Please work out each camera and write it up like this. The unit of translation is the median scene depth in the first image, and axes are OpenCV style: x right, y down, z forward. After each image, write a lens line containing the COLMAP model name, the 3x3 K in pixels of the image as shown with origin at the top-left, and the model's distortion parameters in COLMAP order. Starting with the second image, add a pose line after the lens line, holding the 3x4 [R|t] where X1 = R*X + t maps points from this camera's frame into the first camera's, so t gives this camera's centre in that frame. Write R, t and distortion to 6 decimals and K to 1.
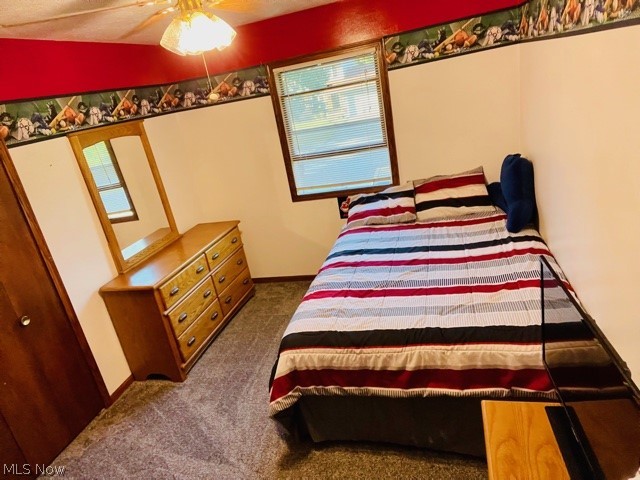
lens RADIAL K [[436.8, 0, 316.9], [0, 436.8, 239.3], [0, 0, 1]] dist [0.044502, -0.007758]
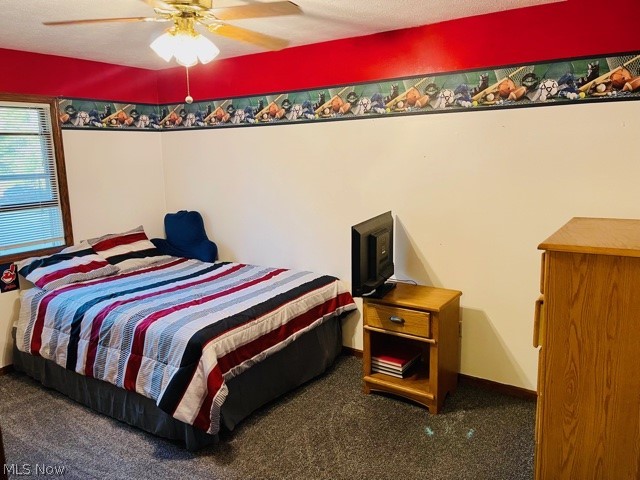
lens RADIAL K [[487.6, 0, 322.8], [0, 487.6, 235.7], [0, 0, 1]] dist [0.062613, -0.080948]
pose [[0.309486, 0.018713, 0.950720, -0.781170], [0.288980, 0.950669, -0.112782, 0.157176], [-0.905930, 0.309643, 0.288811, 0.238199]]
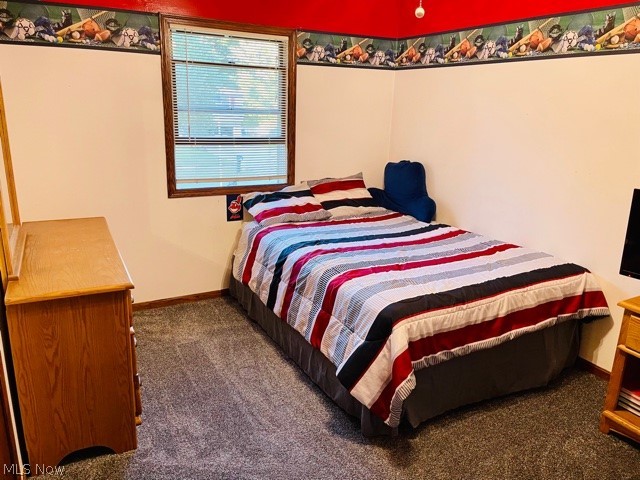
lens RADIAL K [[487.6, 0, 318.2], [0, 487.6, 236.6], [0, 0, 1]] dist [0.062613, -0.080948]
pose [[0.700293, 0.017976, 0.713629, -0.625018], [0.086831, 0.990115, -0.110148, 0.128099], [-0.708555, 0.139101, 0.691810, 0.298335]]
